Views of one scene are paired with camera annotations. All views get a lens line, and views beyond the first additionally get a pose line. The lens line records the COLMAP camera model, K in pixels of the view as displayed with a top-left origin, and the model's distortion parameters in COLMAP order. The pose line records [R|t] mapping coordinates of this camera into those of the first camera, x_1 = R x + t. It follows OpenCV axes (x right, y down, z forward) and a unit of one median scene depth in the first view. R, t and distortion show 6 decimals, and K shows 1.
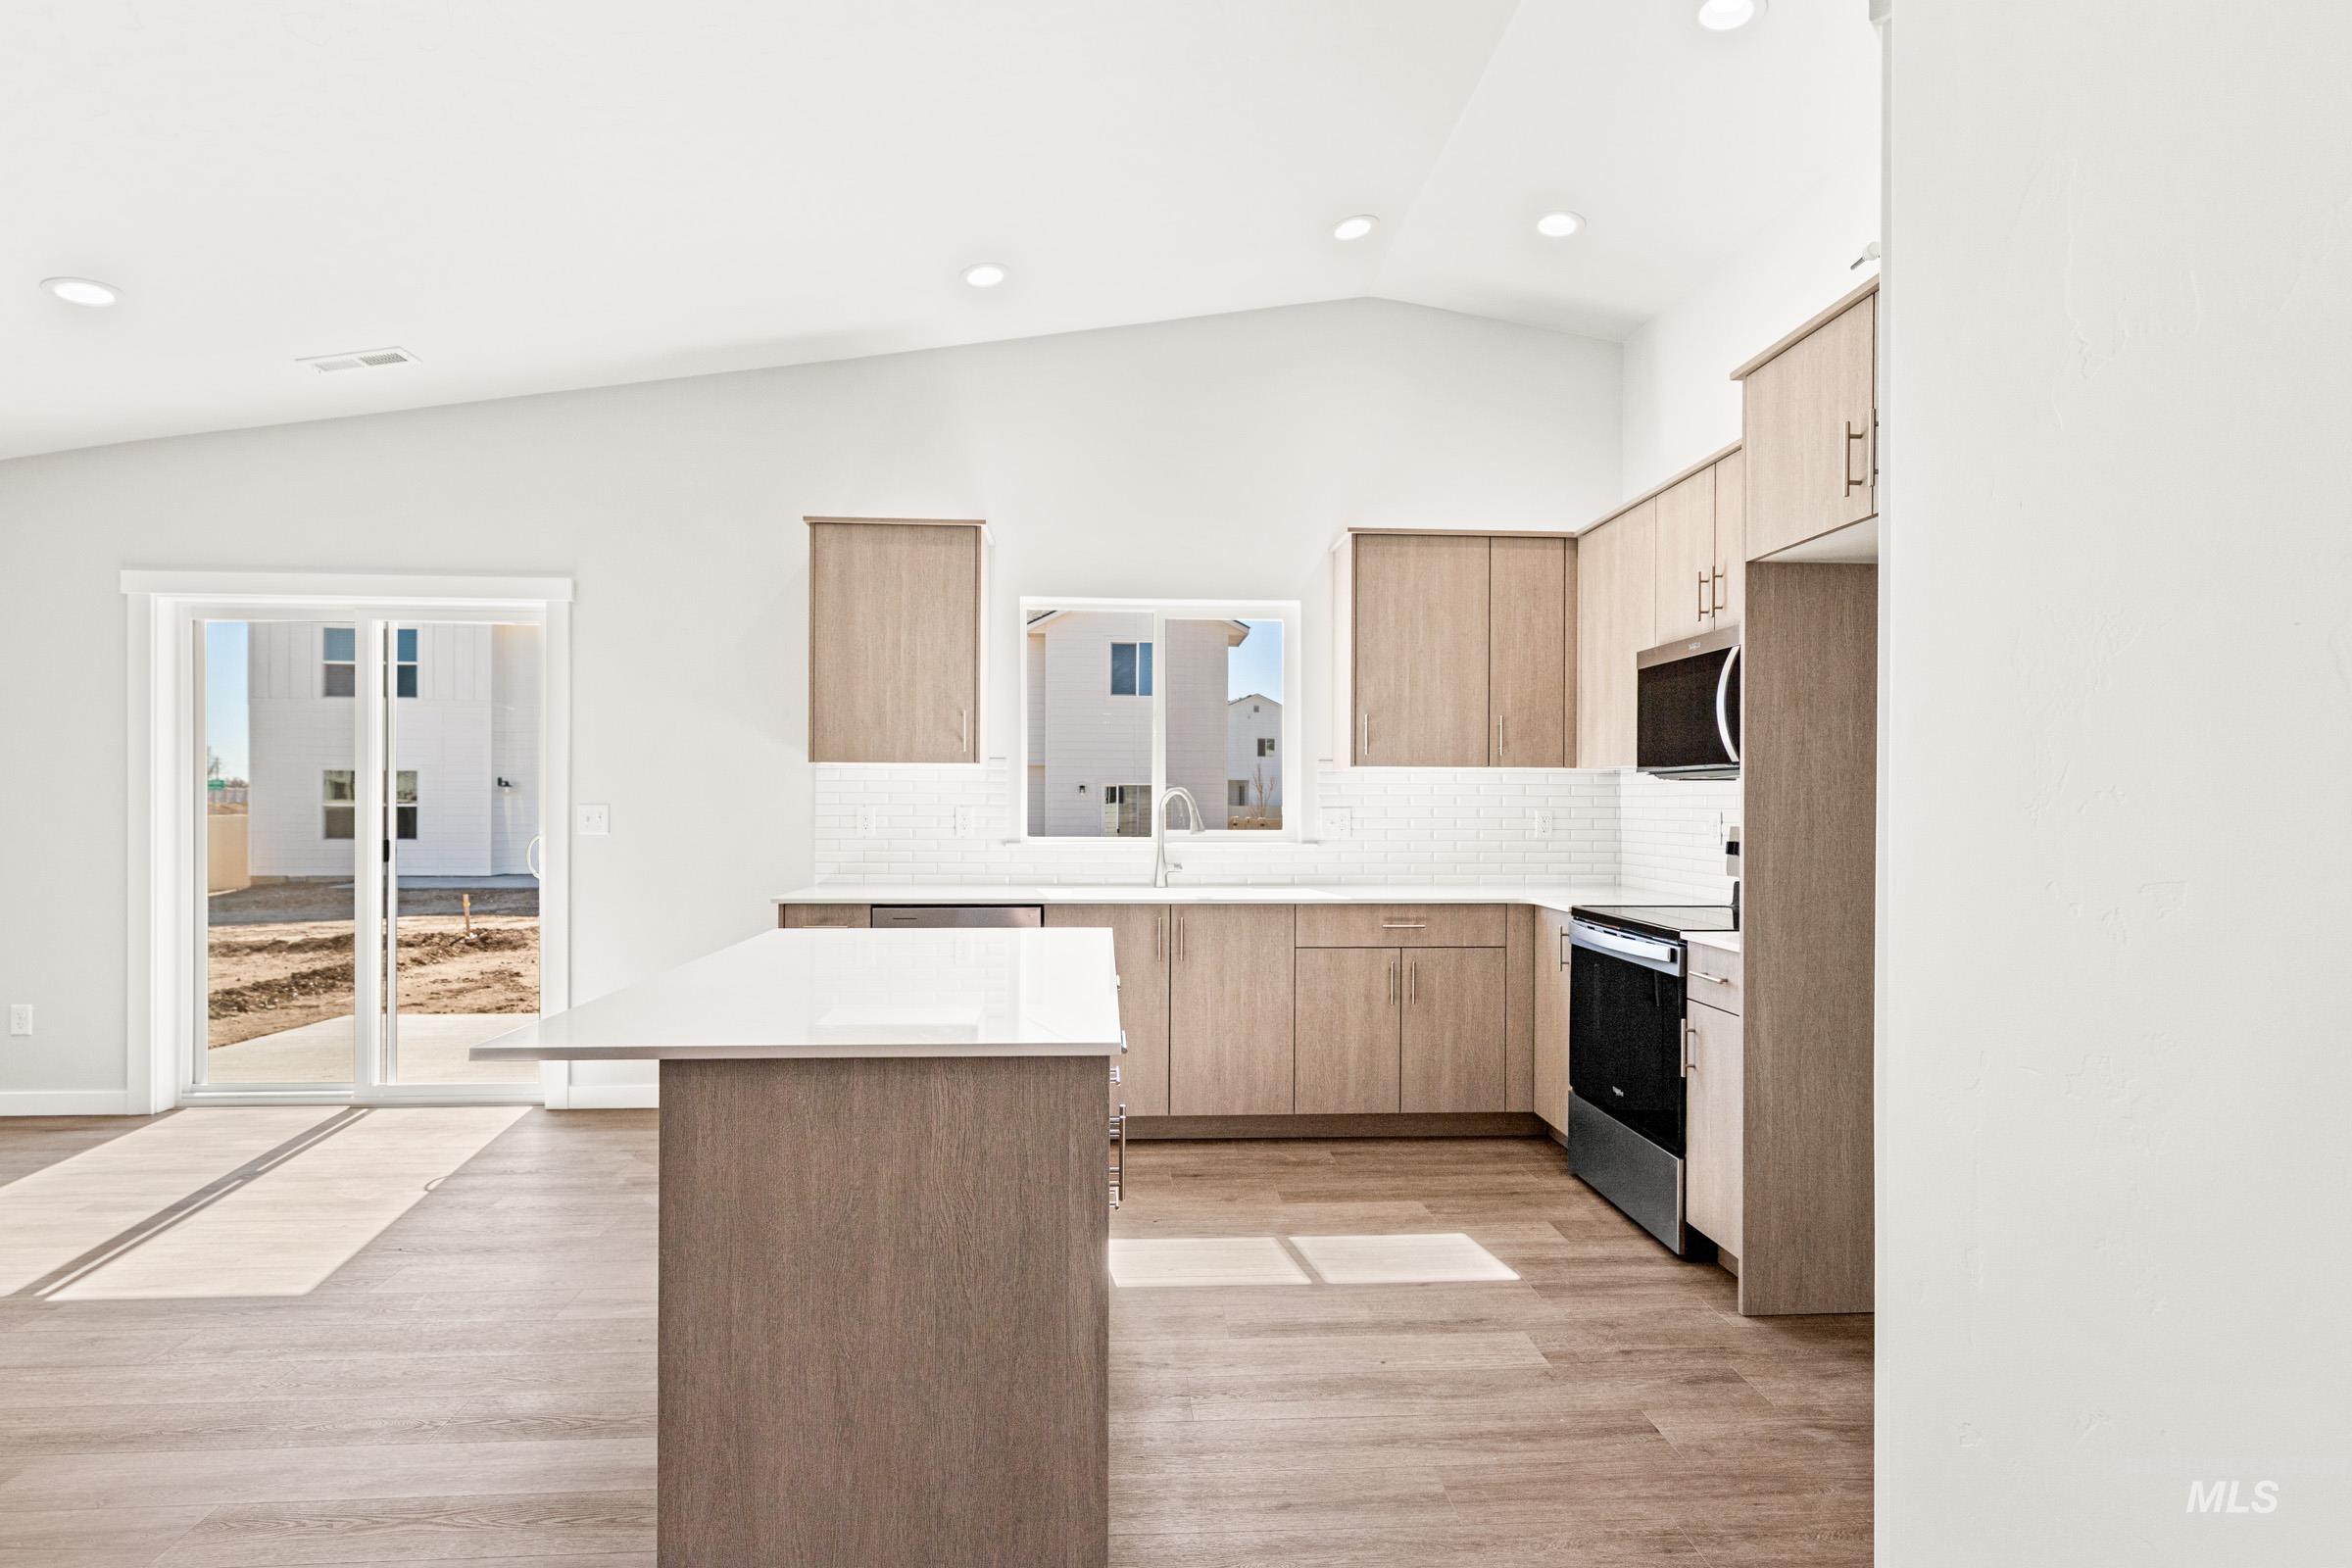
lens RADIAL K [[1162.3, 0, 1178.4], [0, 1162.3, 804.6], [0, 0, 1]] dist [-0.001210, 0.000010]
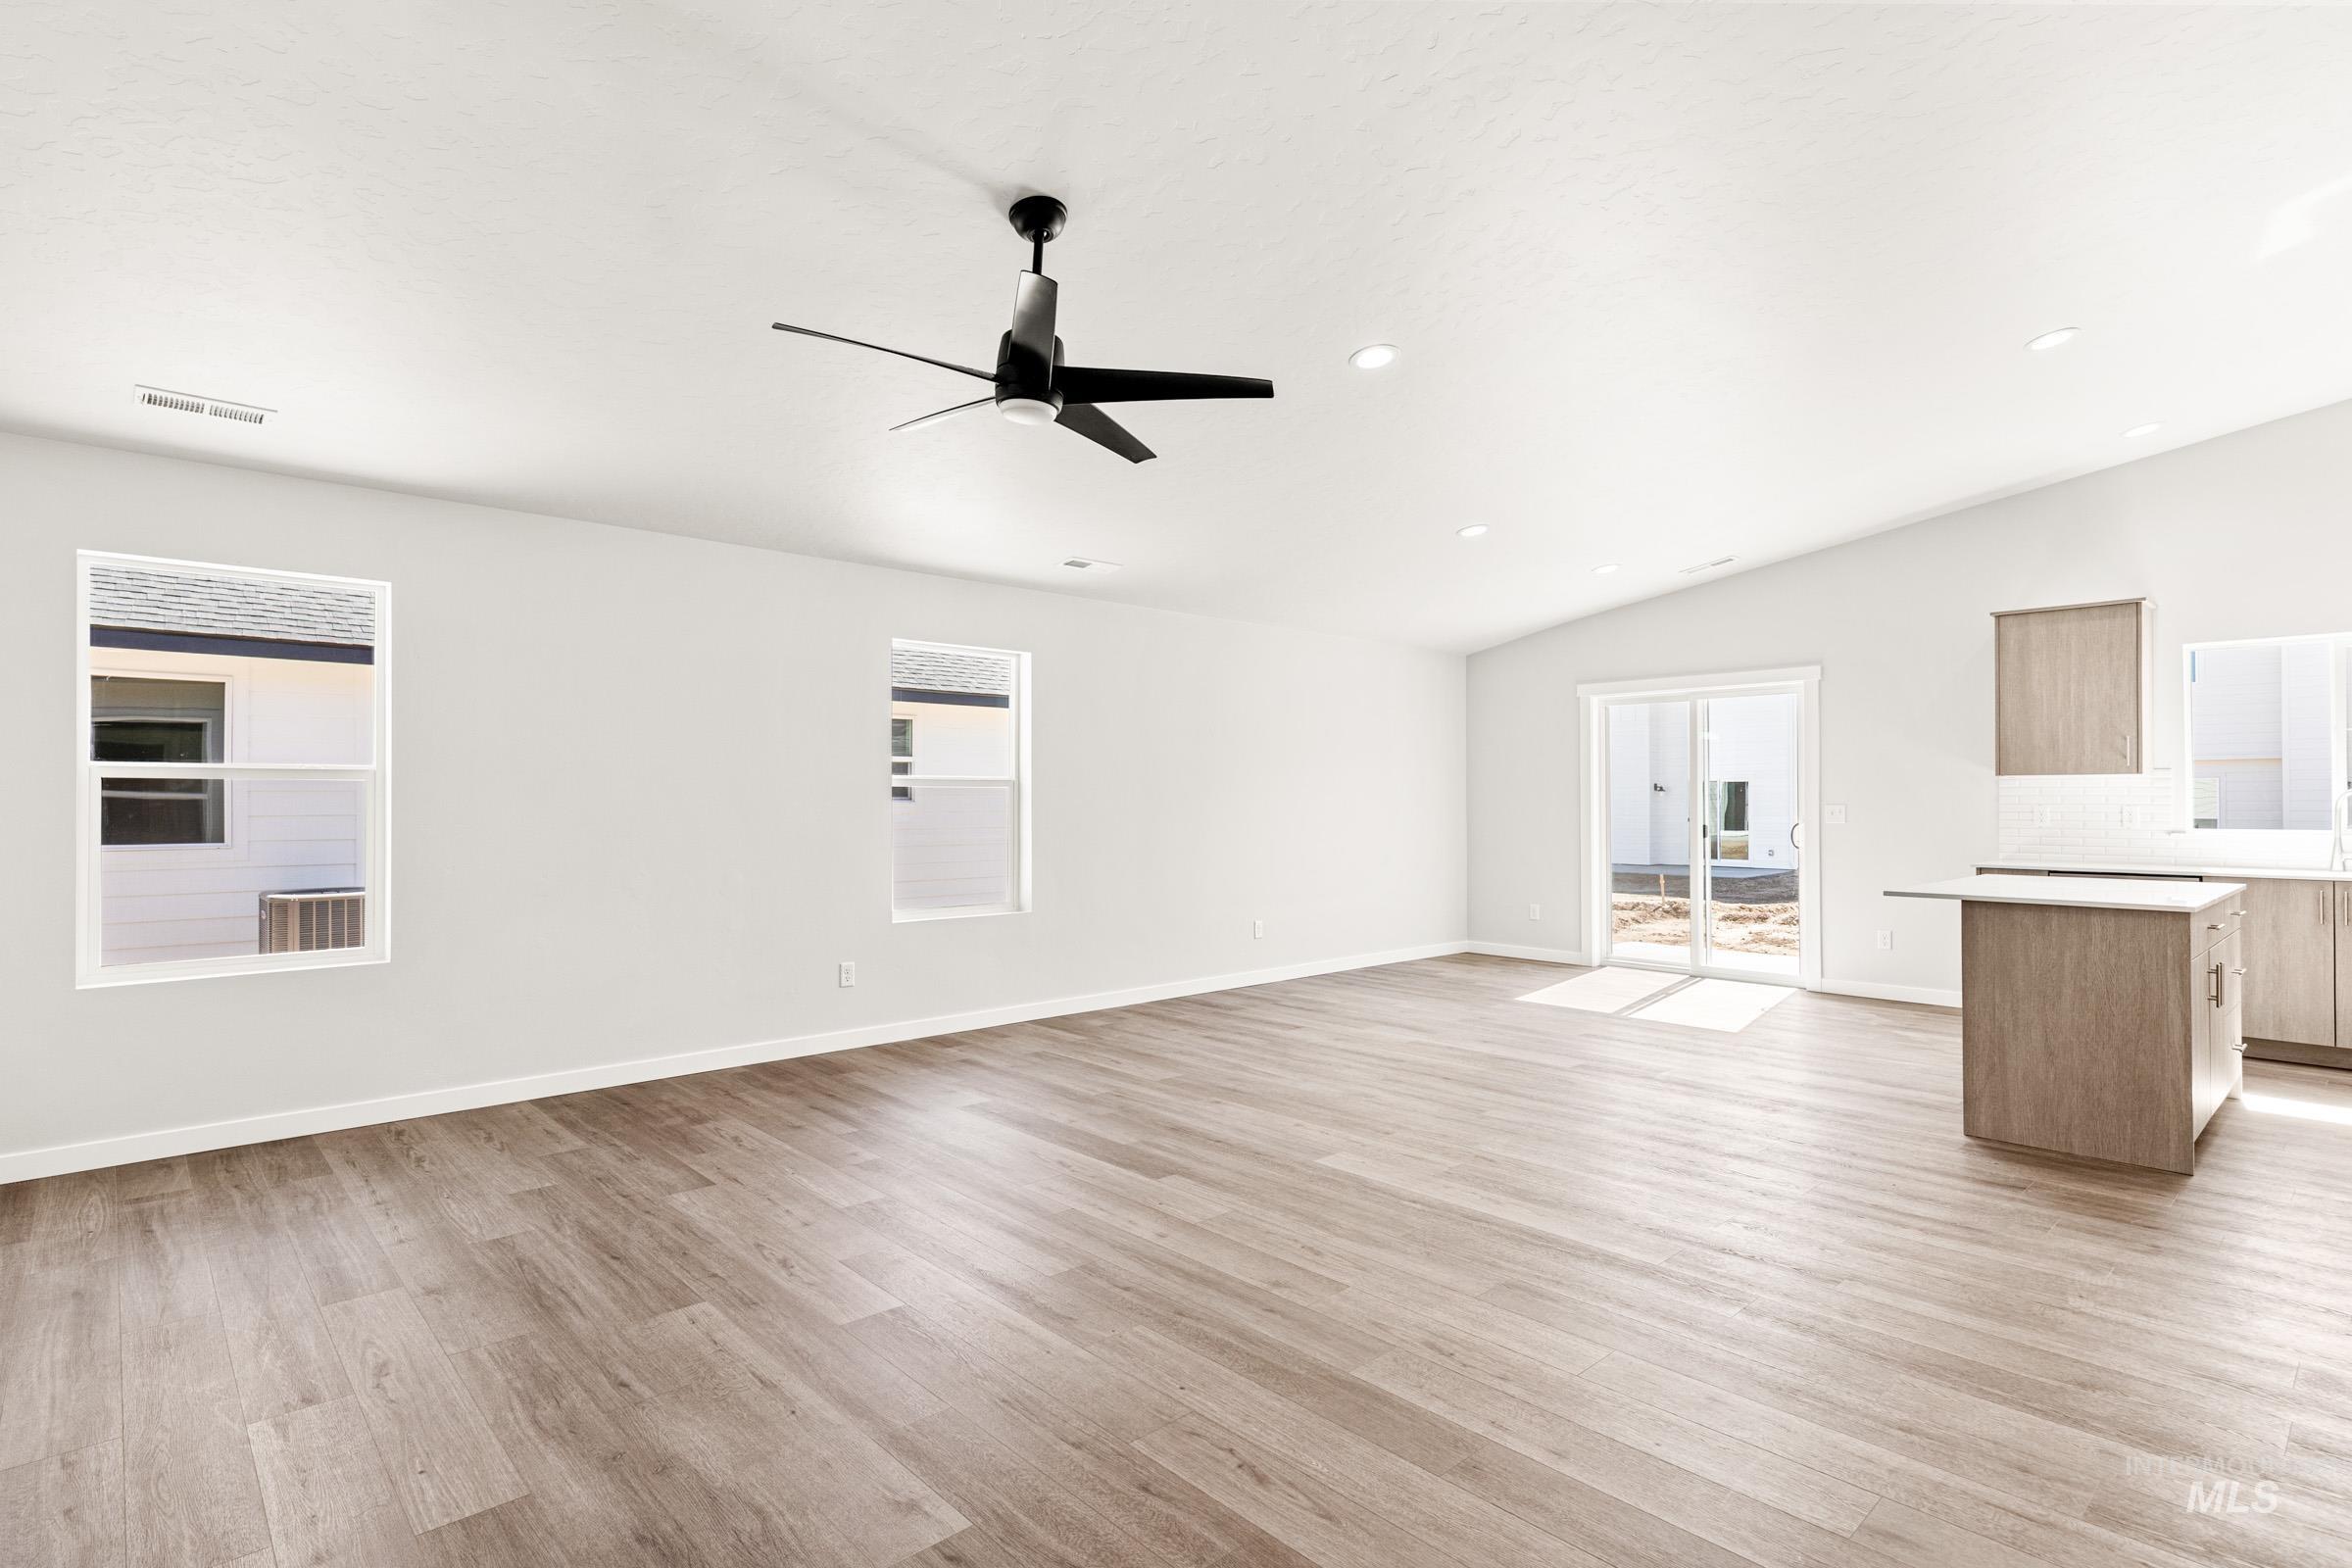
lens RADIAL K [[1169.6, 0, 1169.1], [0, 1169.6, 788.8], [0, 0, 1]] dist [0.005683, -0.000468]
pose [[0.630802, -0.013104, -0.775833, 0.181892], [0.001521, 0.999876, -0.015651, 0.002397], [0.775942, 0.008693, 0.630744, -0.779081]]
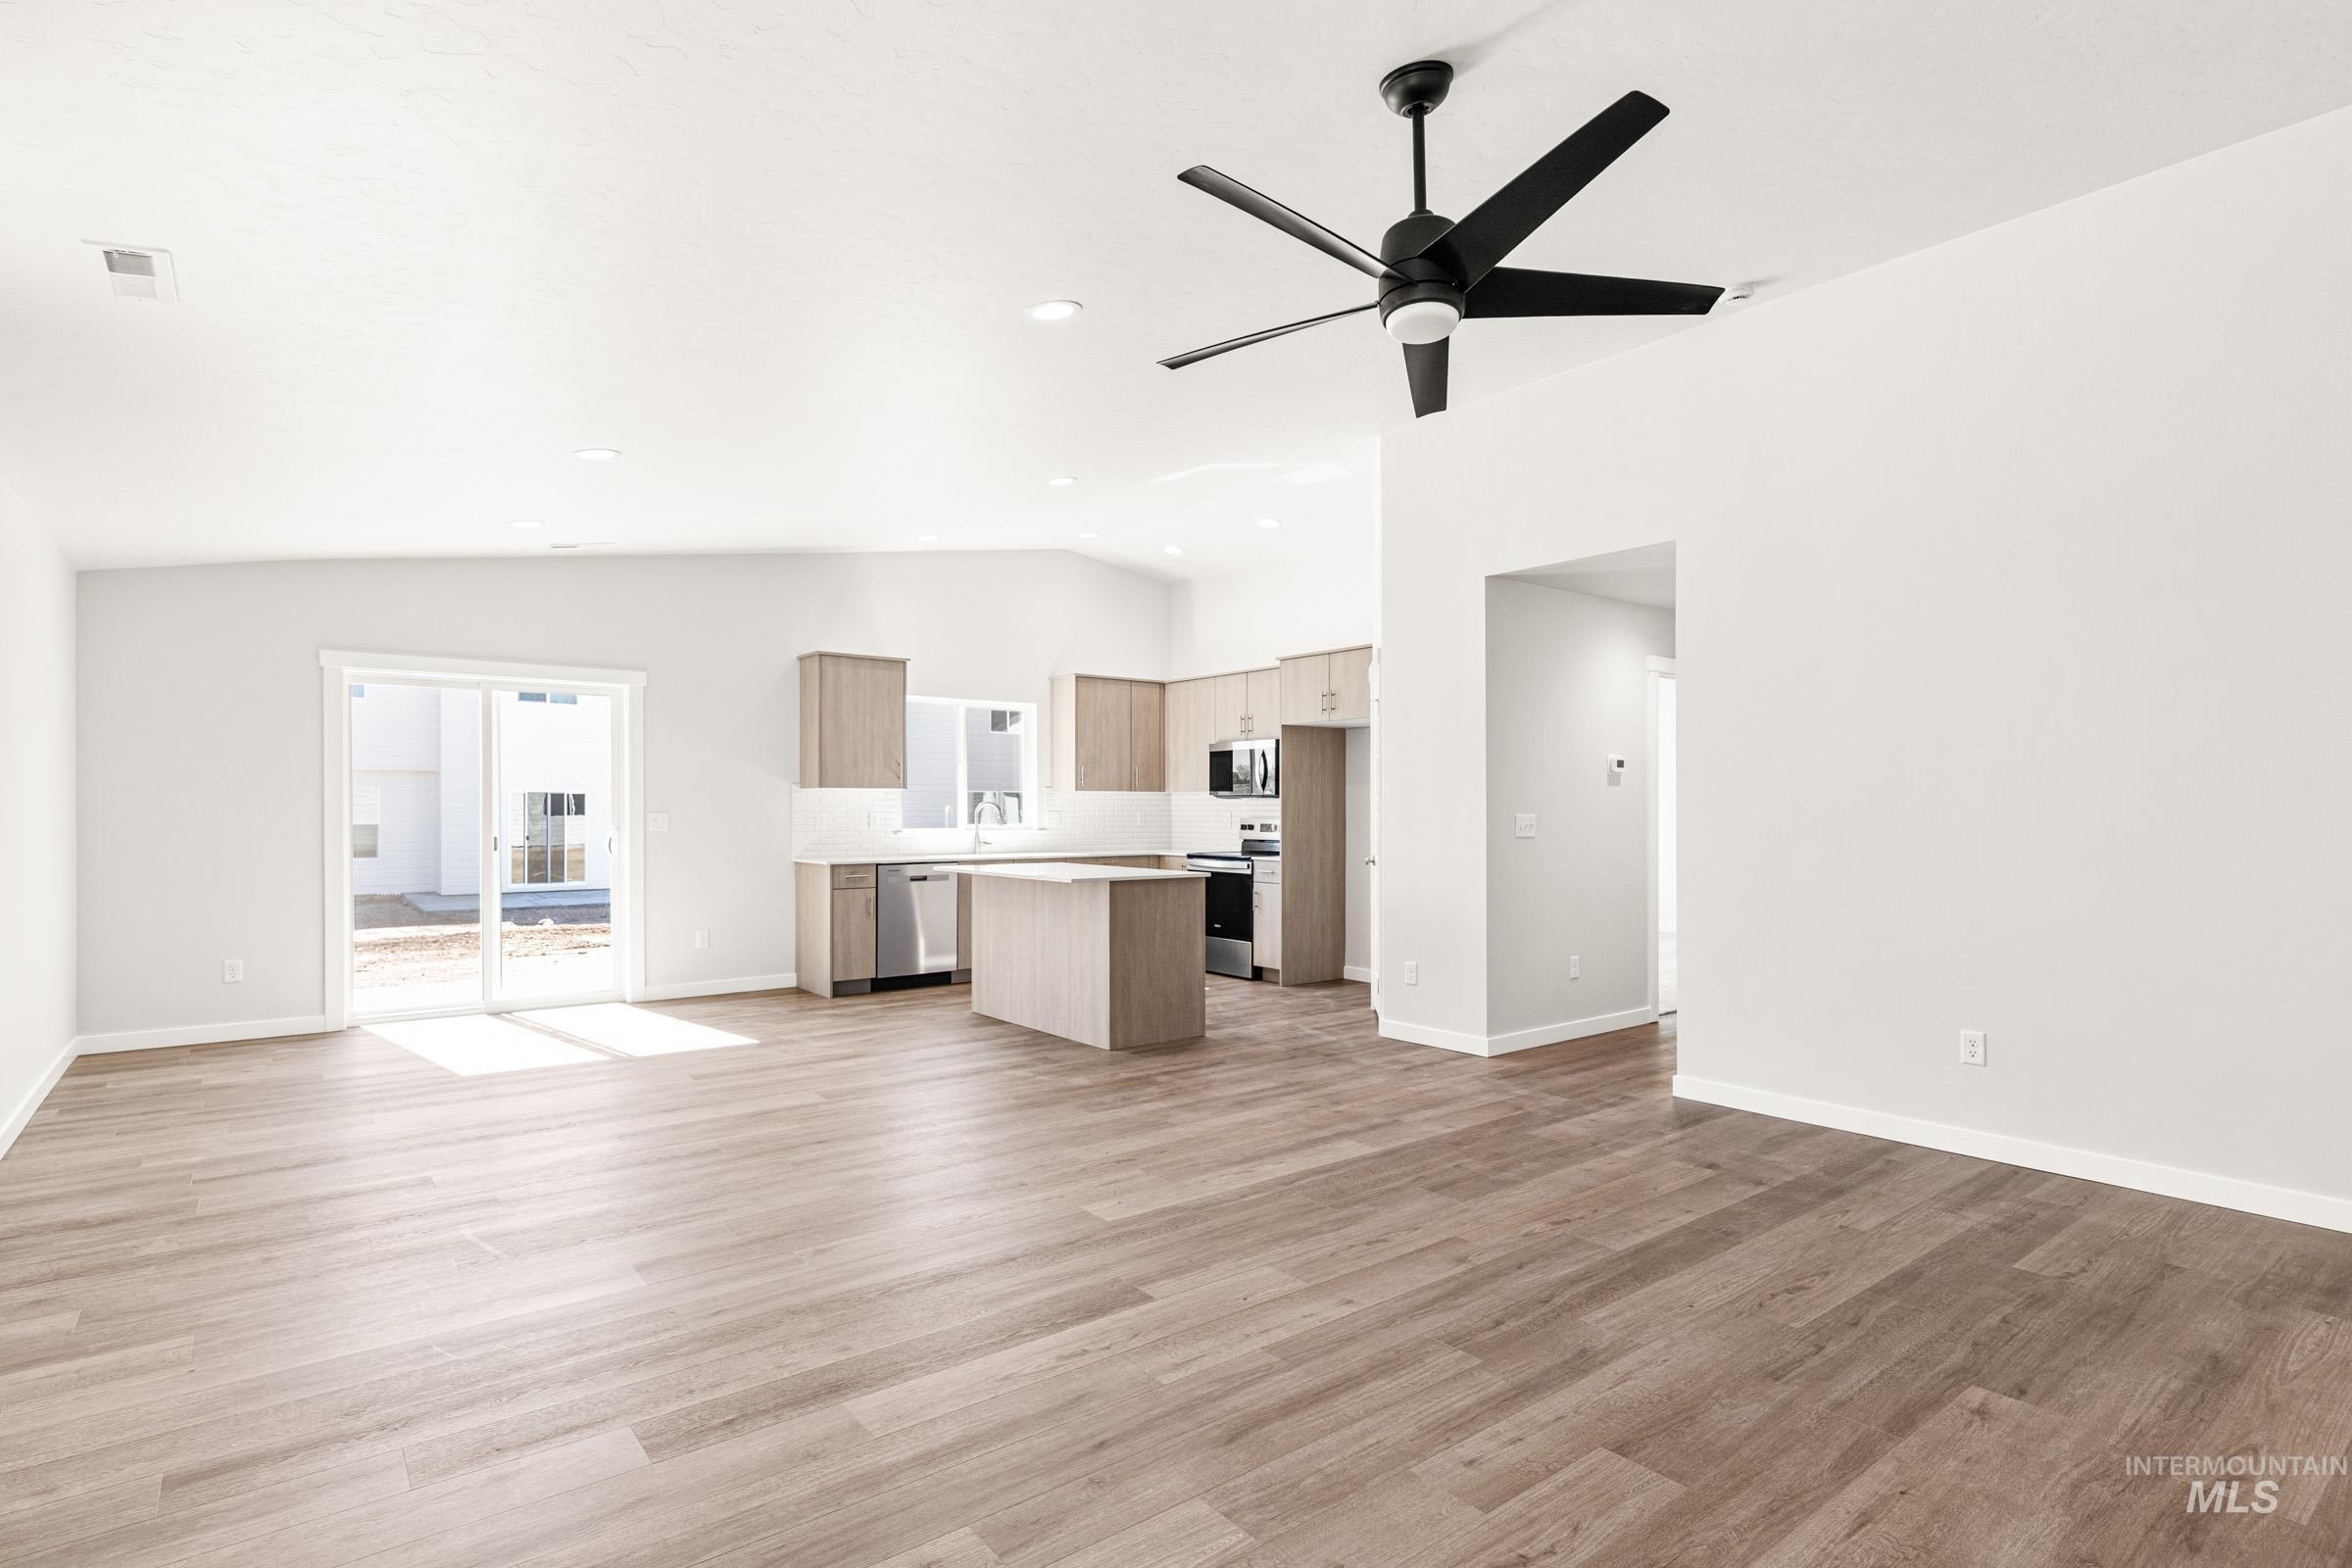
lens RADIAL K [[1169.6, 0, 1181.7], [0, 1169.6, 806.1], [0, 0, 1]] dist [0.000468, -0.000213]
pose [[0.819039, -0.003425, 0.573727, -0.891556], [0.005057, 0.999986, -0.001249, -0.003030], [-0.573715, 0.003924, 0.819045, -0.796147]]
